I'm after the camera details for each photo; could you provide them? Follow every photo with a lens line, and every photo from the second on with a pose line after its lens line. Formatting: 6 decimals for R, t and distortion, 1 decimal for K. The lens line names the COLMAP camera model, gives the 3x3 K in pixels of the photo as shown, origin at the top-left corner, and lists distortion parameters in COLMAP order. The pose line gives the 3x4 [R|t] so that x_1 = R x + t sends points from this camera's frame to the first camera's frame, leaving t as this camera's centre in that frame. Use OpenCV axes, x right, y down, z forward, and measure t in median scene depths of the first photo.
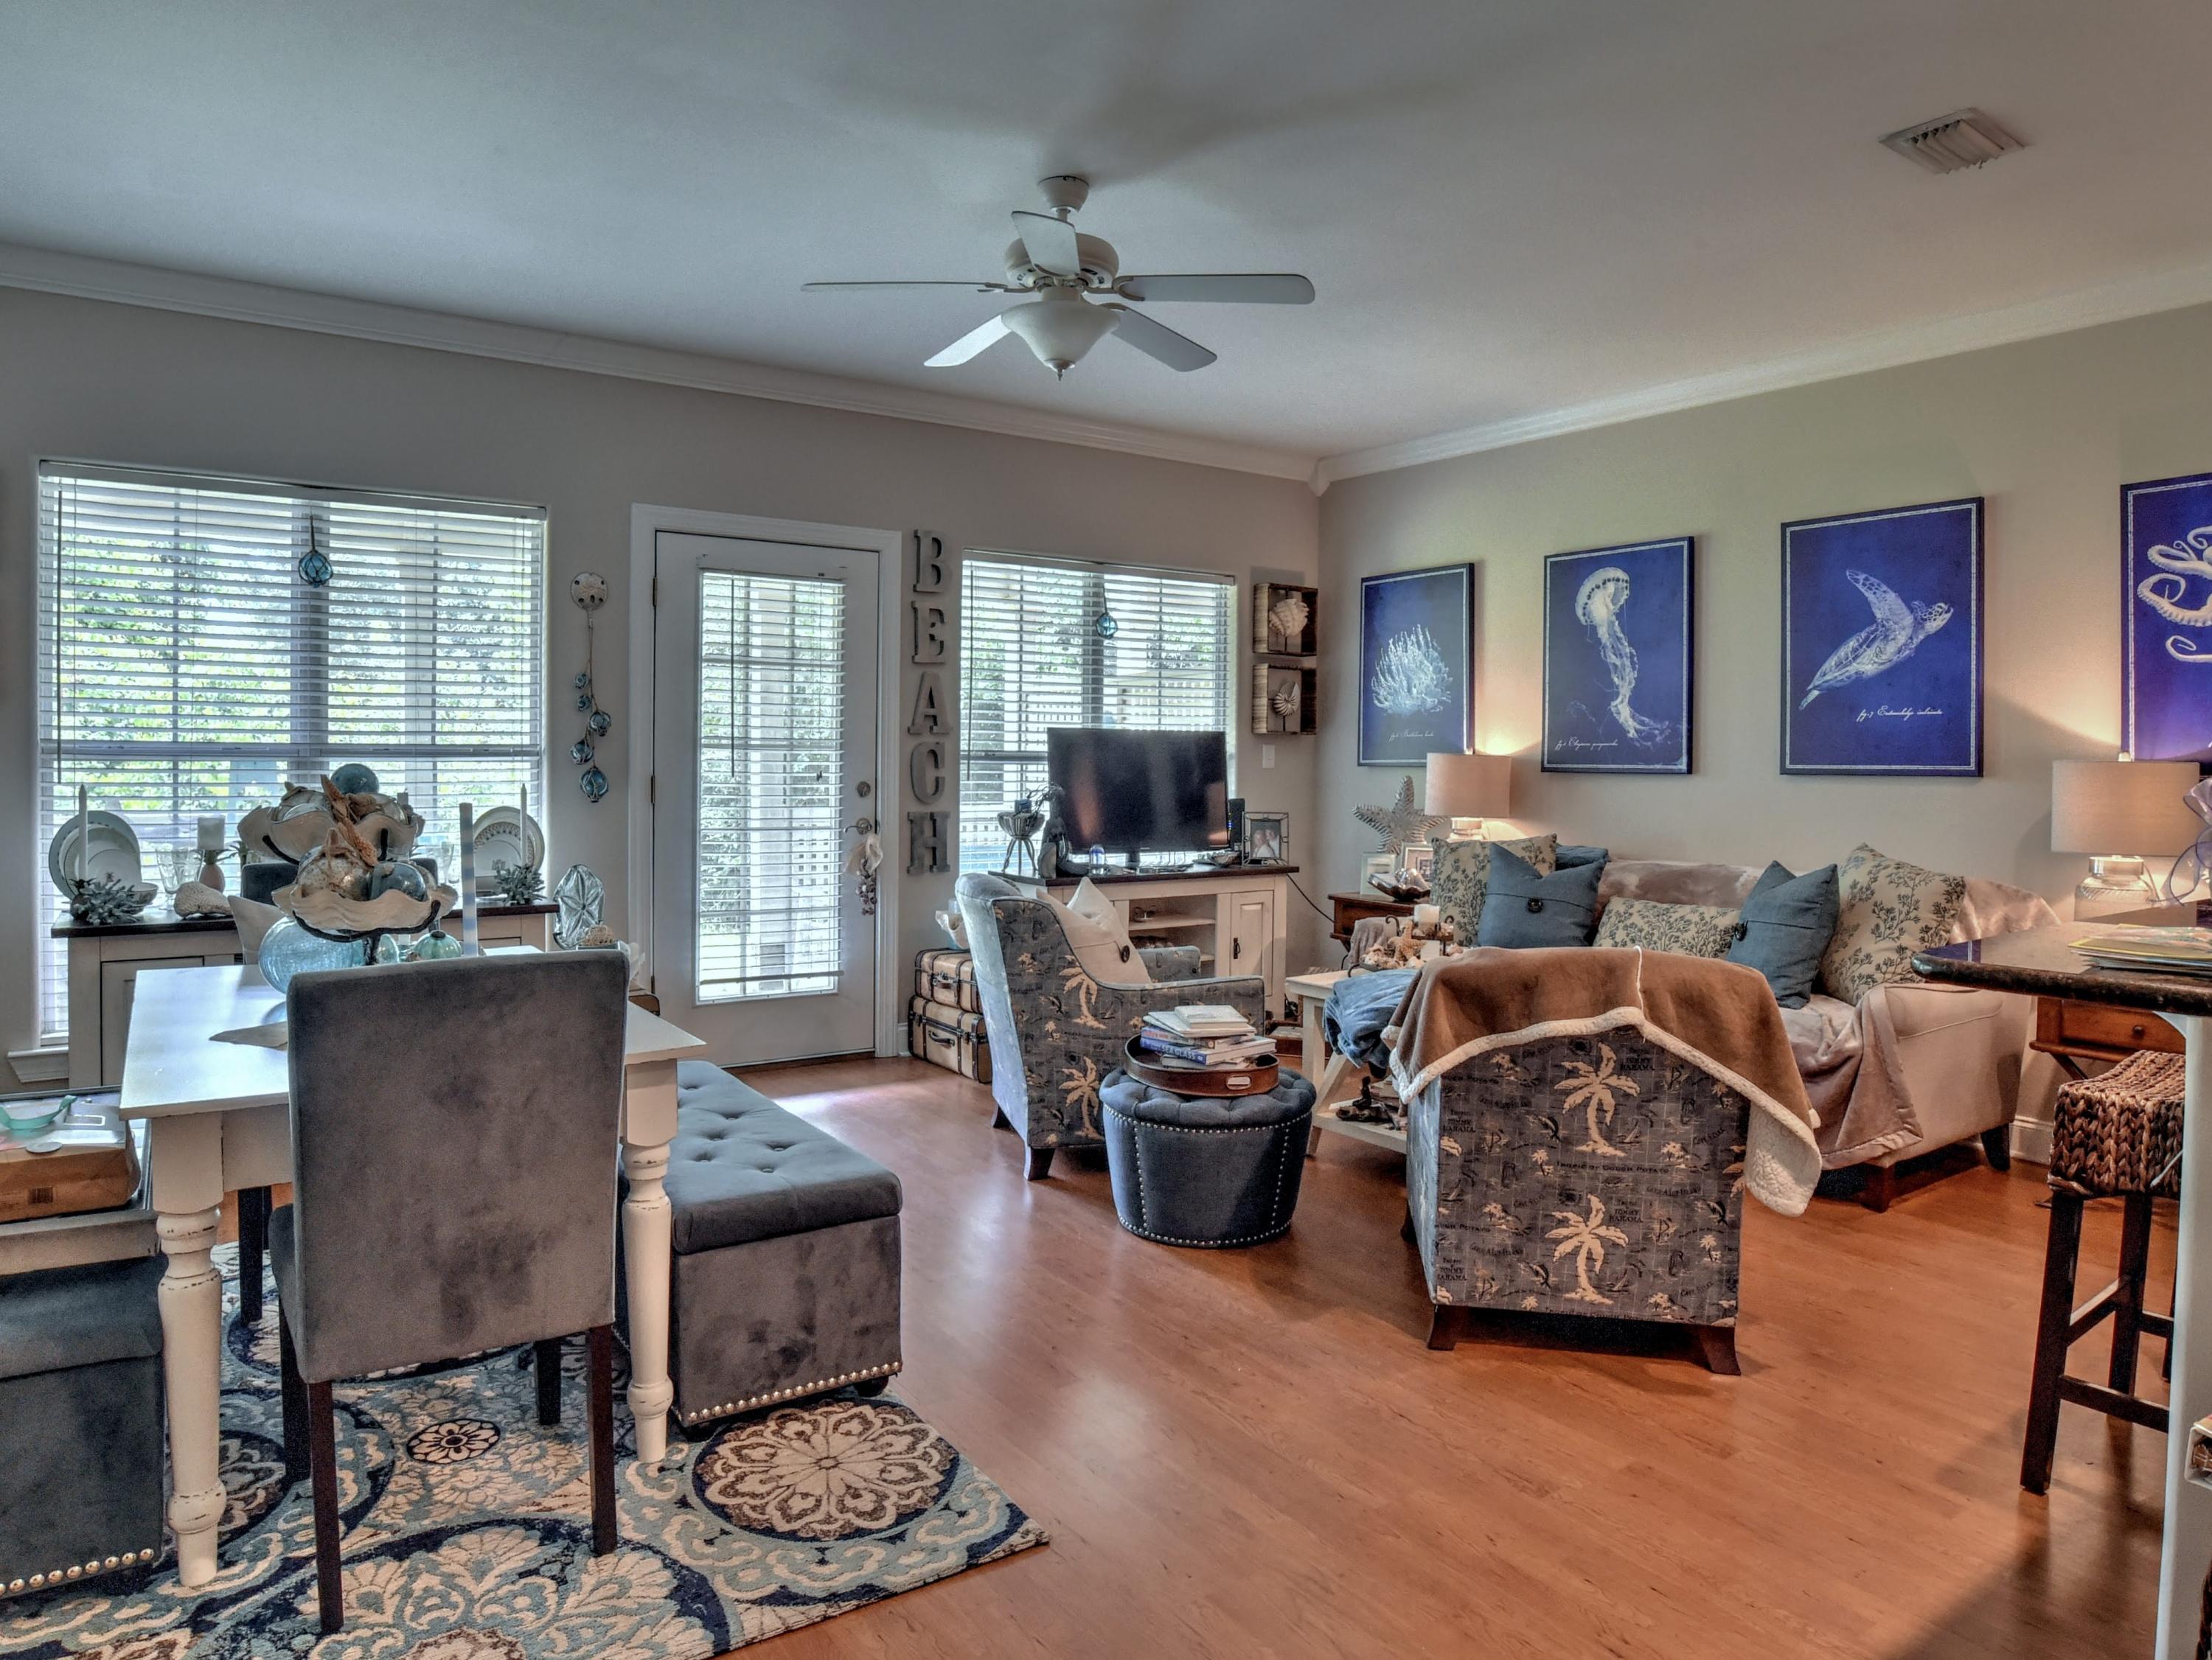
lens RADIAL K [[1370.3, 0, 1128.2], [0, 1370.3, 781.4], [0, 0, 1]] dist [-0.075195, 0.032246]
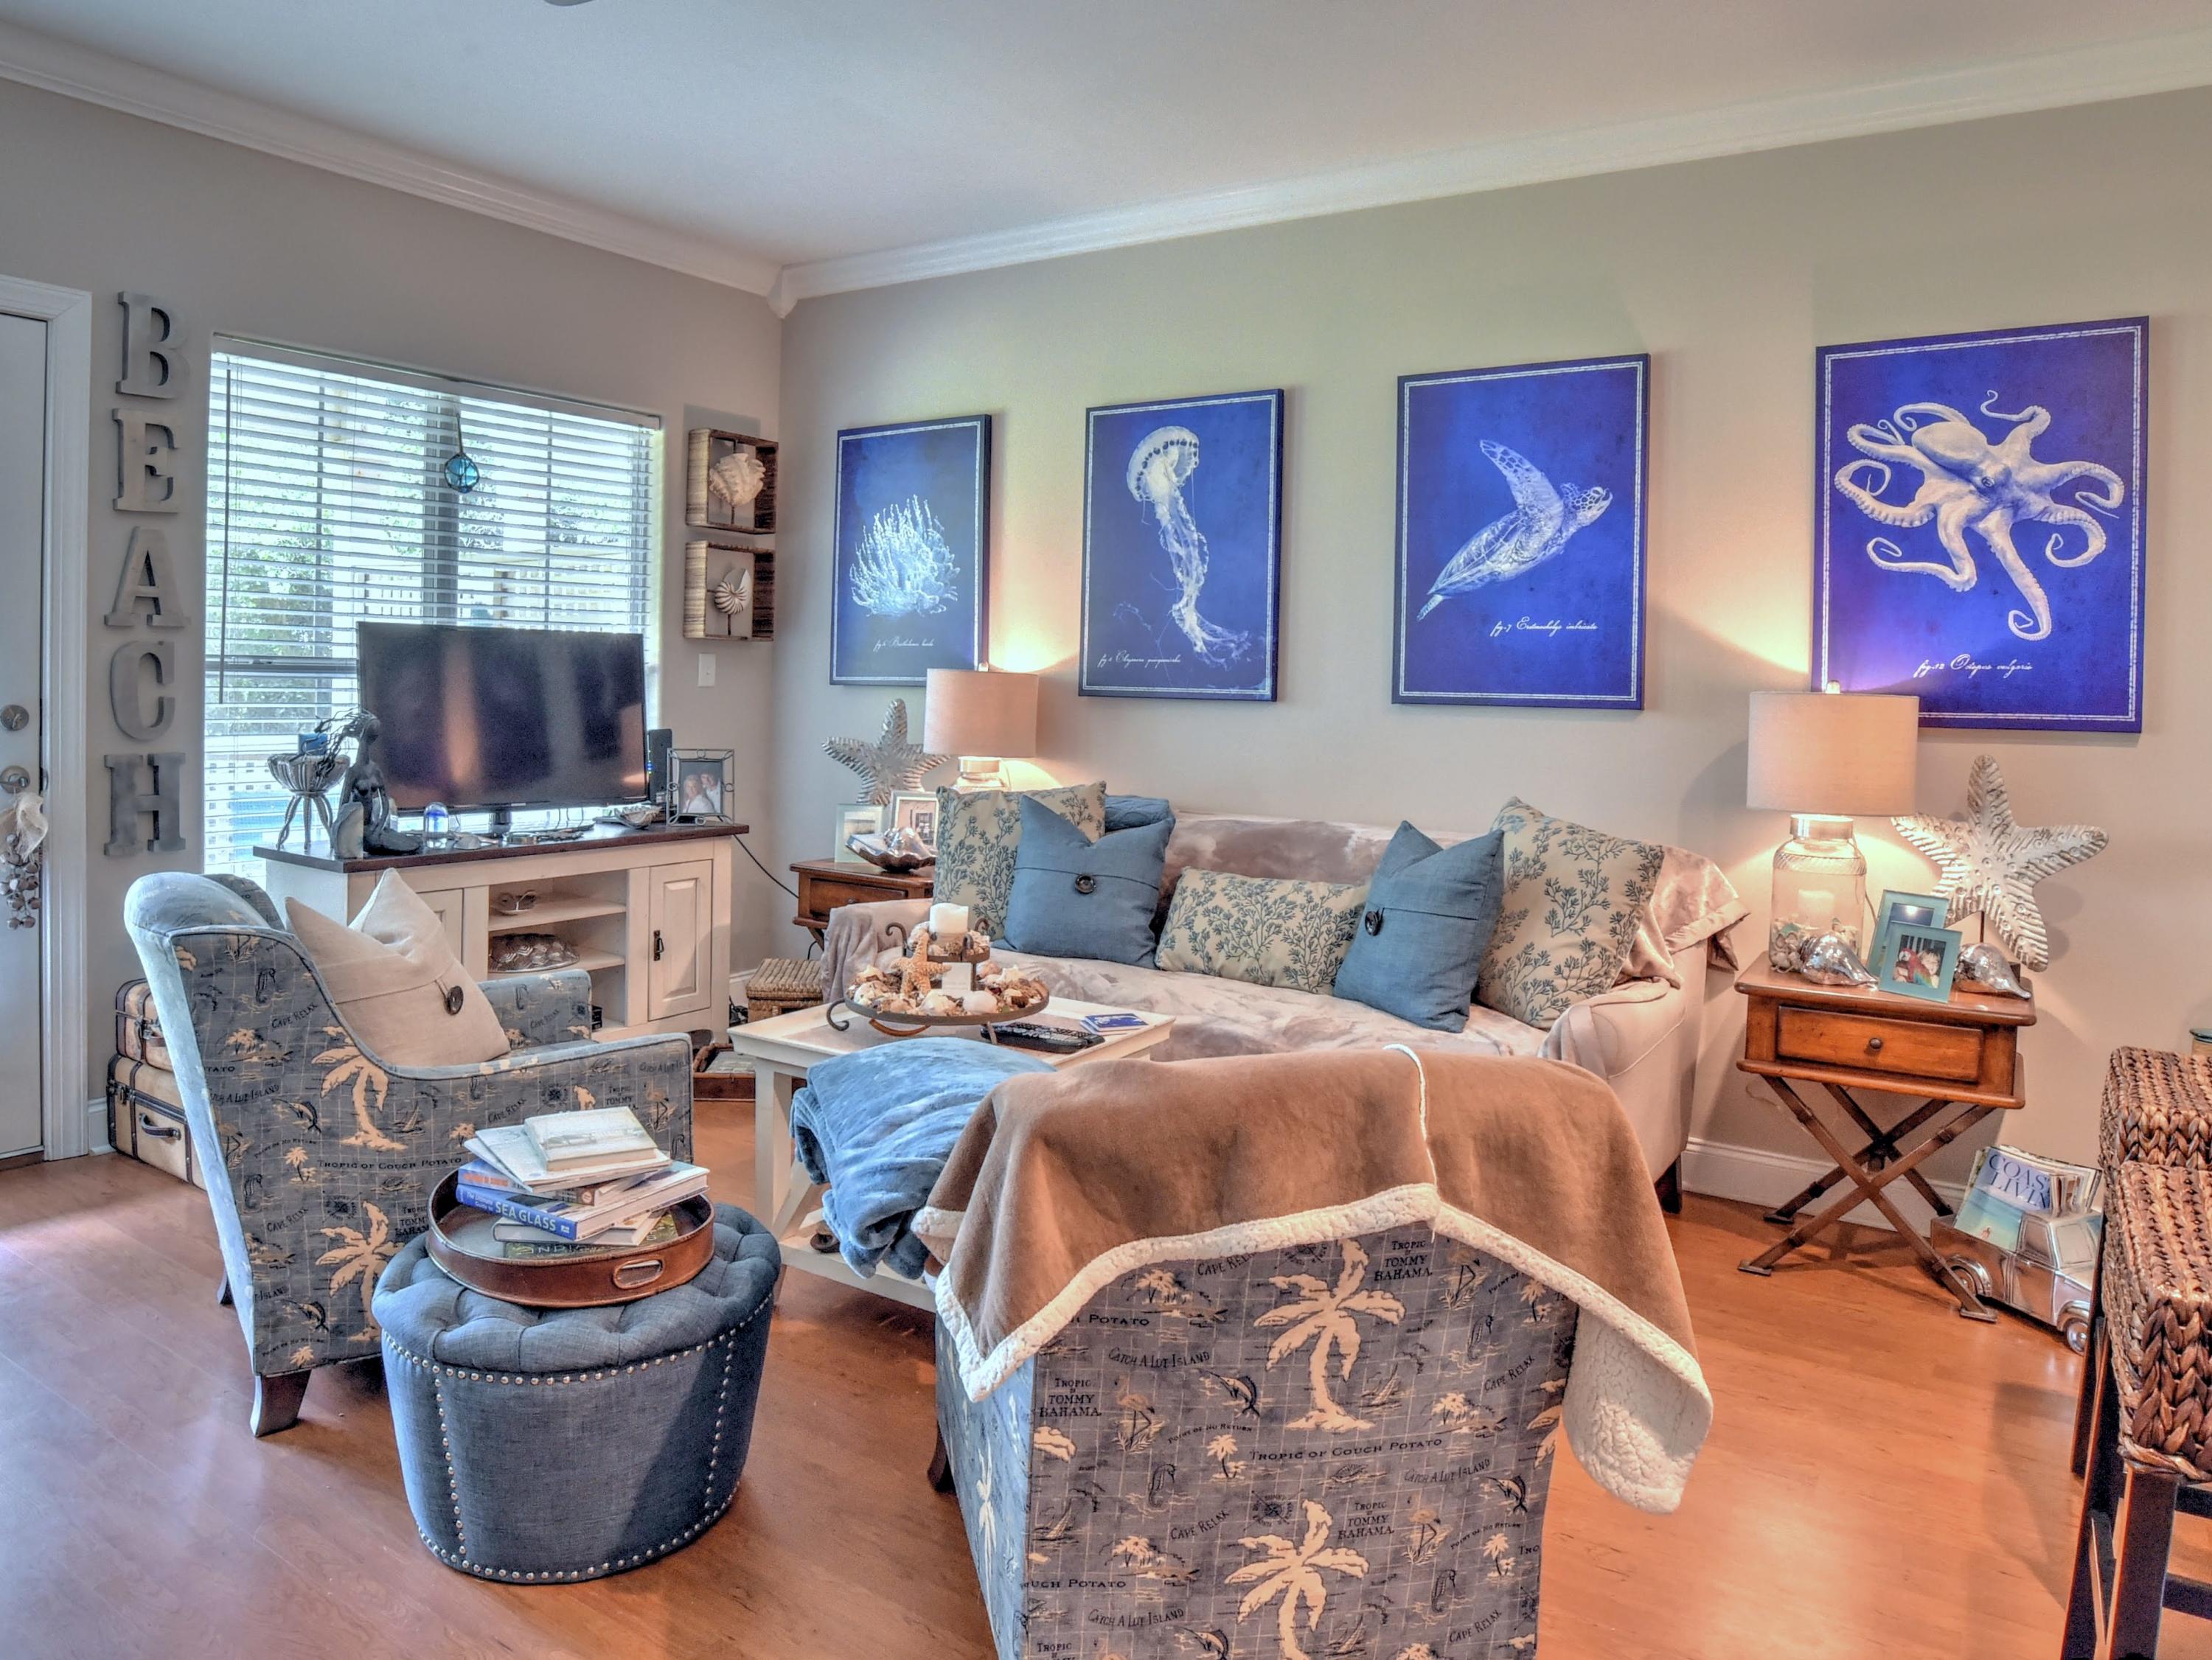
lens RADIAL K [[1469.6, 0, 1111.8], [0, 1469.6, 715.2], [0, 0, 1]] dist [-0.084693, 0.041110]
pose [[0.933572, 0.003084, 0.358378, 0.037547], [-0.007914, 0.999897, 0.012010, -0.007749], [-0.358304, -0.014048, 0.933499, 0.295331]]
